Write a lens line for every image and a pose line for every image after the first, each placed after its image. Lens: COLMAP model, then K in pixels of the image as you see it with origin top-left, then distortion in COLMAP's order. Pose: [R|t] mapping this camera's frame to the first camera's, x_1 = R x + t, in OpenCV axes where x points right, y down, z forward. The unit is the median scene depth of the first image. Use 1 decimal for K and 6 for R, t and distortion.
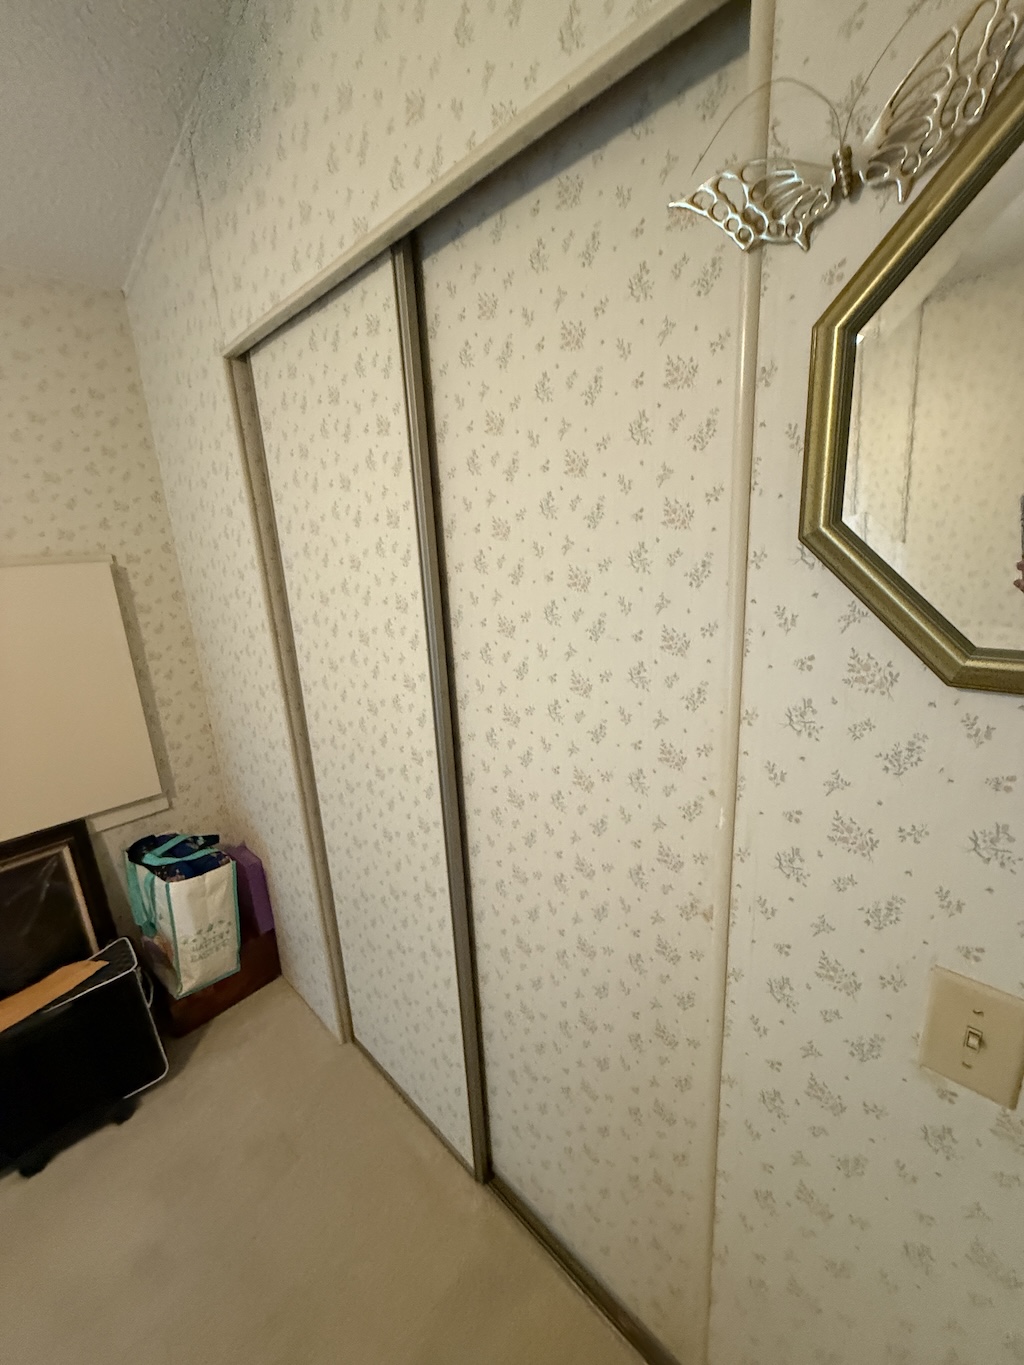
lens RADIAL K [[540.4, 0, 512.0], [0, 540.4, 682.5], [0, 0, 1]] dist [0.000251, -0.000301]
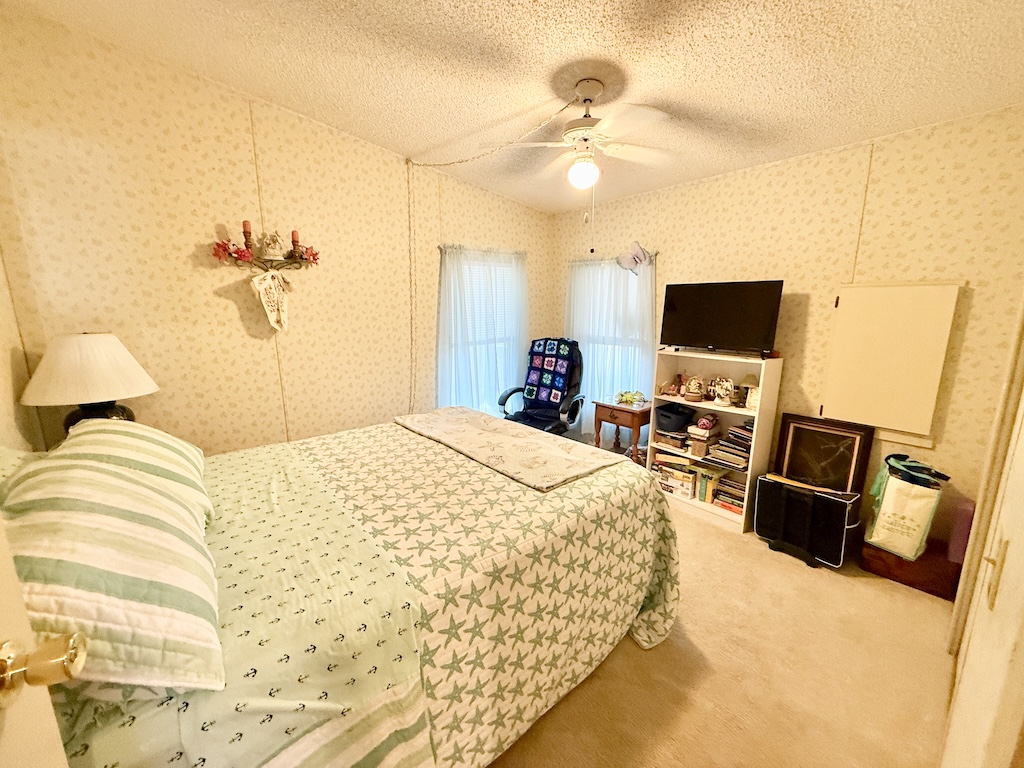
lens RADIAL K [[405.4, 0, 512.0], [0, 405.4, 384.0], [0, 0, 1]] dist [0.000251, -0.000301]
pose [[-0.097397, 0.249900, -0.963361, 0.593341], [-0.235989, 0.934559, 0.266288, 0.042834], [0.966862, 0.253278, -0.032050, -0.164494]]
